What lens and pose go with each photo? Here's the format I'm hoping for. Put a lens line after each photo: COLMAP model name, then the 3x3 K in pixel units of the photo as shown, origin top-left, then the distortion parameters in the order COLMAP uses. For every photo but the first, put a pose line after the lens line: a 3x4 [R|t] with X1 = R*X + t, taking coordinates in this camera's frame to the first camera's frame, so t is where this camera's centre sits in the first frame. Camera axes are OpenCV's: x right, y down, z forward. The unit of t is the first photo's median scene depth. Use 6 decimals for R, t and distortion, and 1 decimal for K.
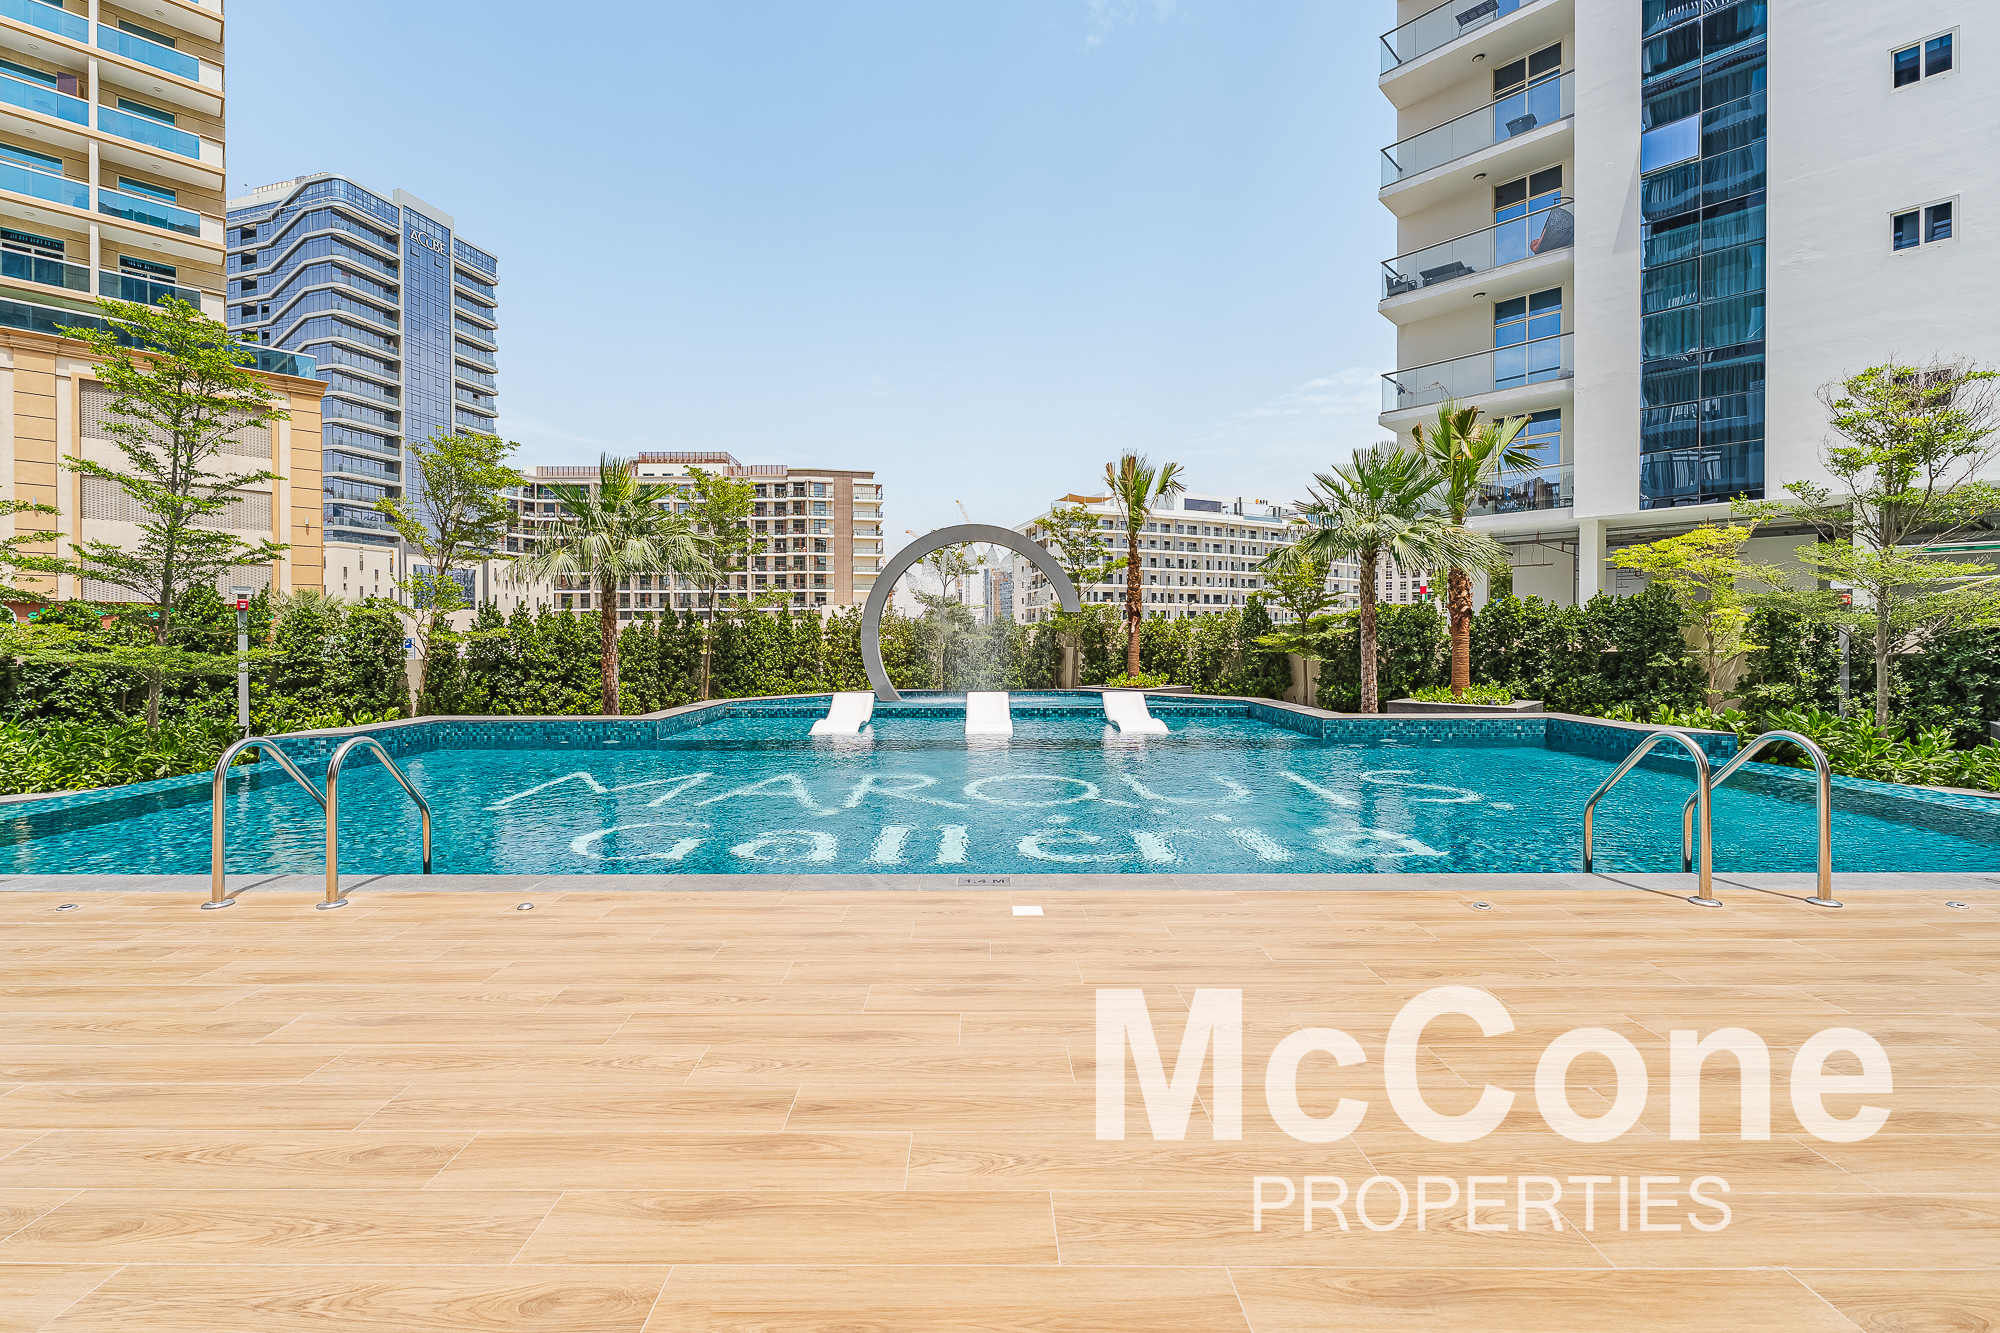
lens RADIAL K [[797.7, 0, 988.0], [0, 797.7, 653.7], [0, 0, 1]] dist [0.003689, 0.000321]
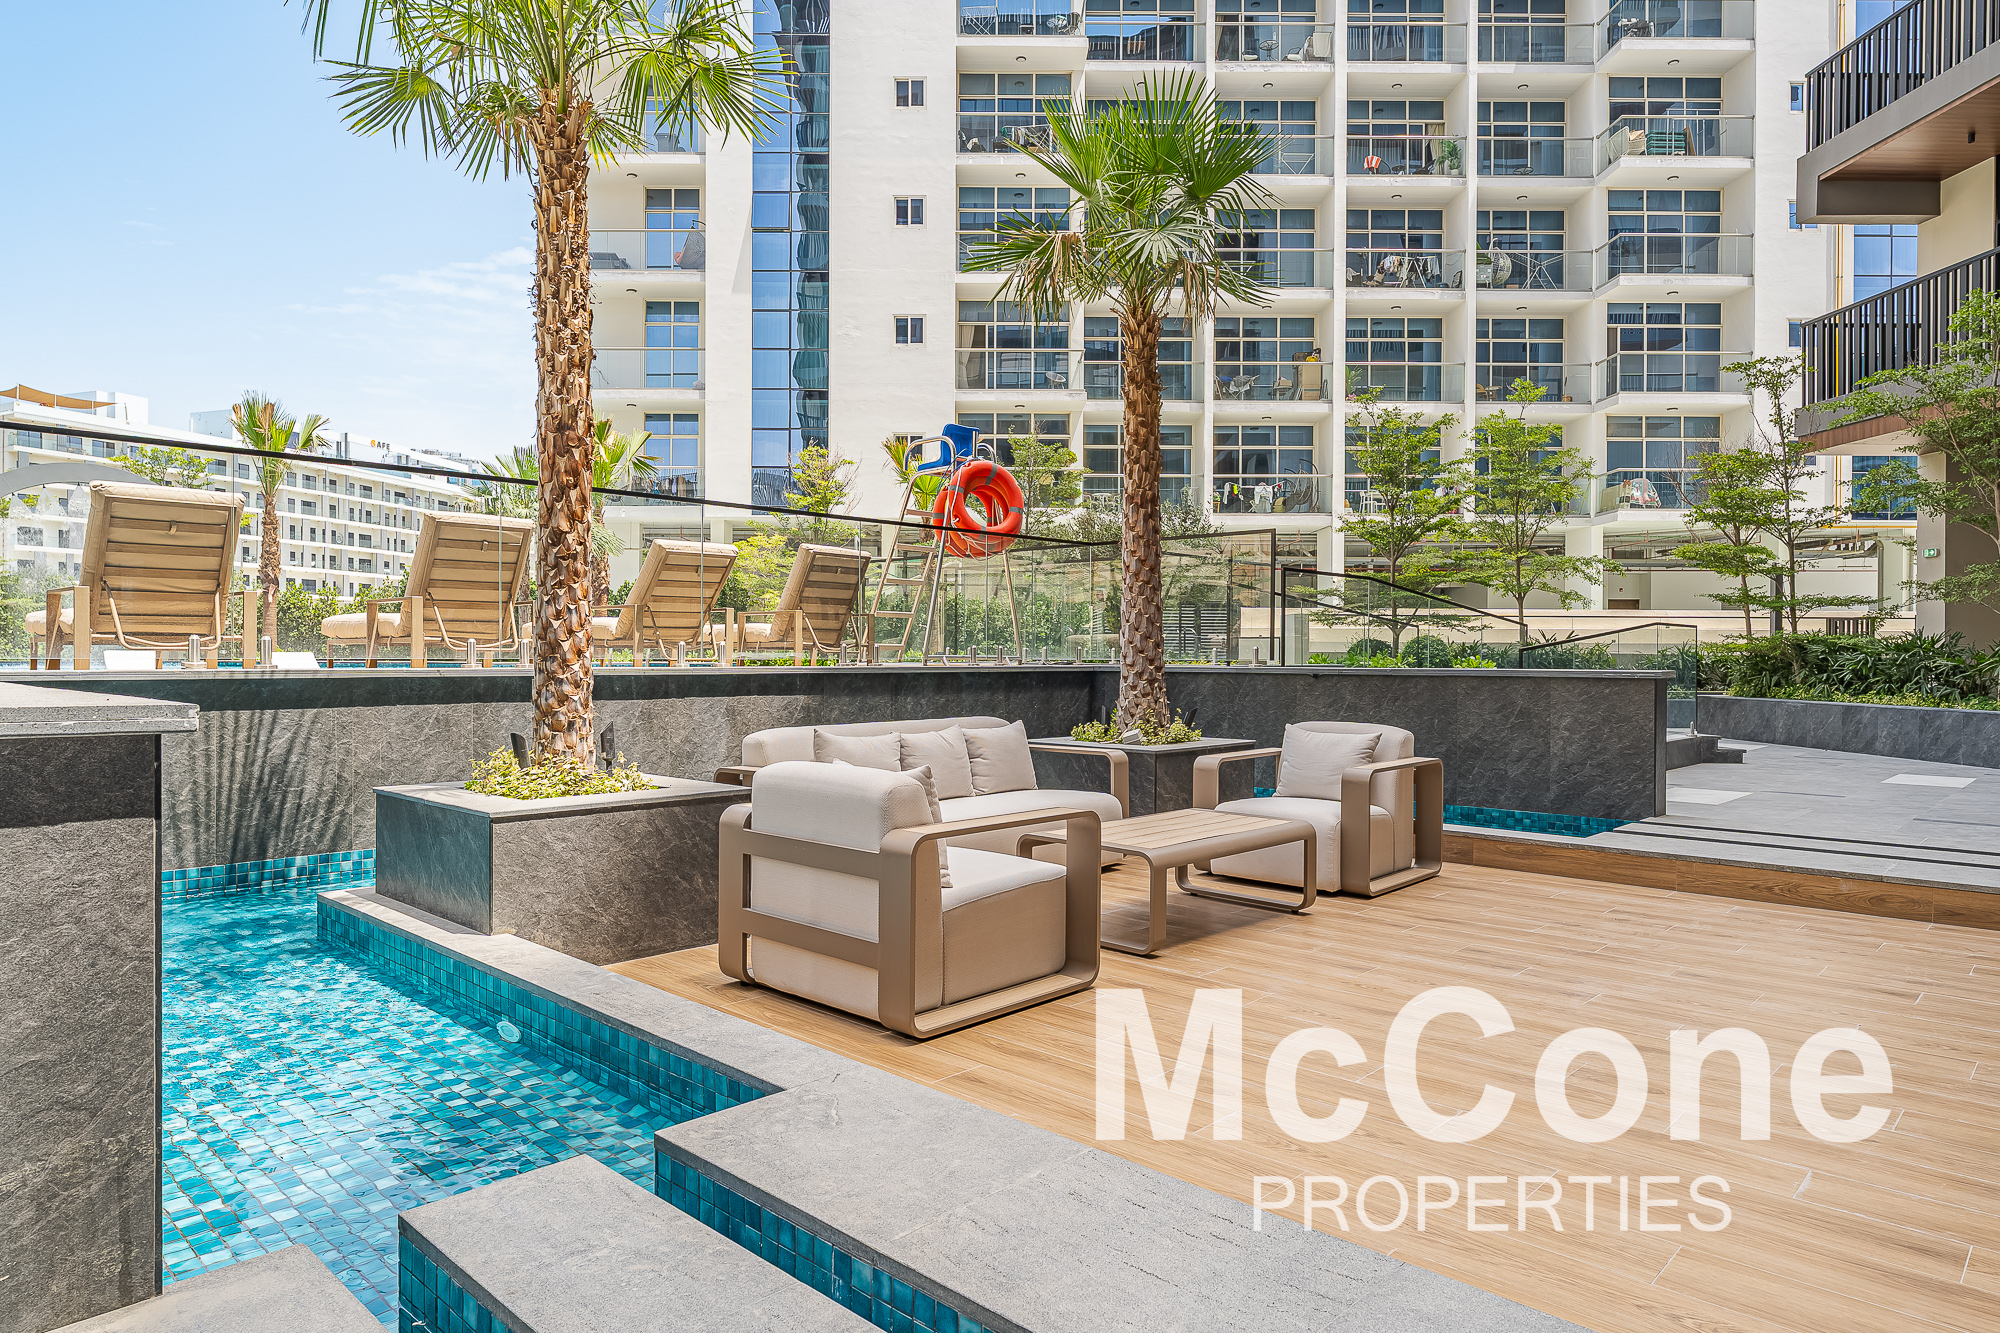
lens RADIAL K [[1206.9, 0, 991.6], [0, 1206.9, 671.3], [0, 0, 1]] dist [-0.025853, -0.000411]
pose [[0.690455, -0.001343, 0.723374, -0.210241], [0.006683, 0.999967, -0.004523, 0.057693], [-0.723344, 0.007957, 0.690442, -0.458081]]
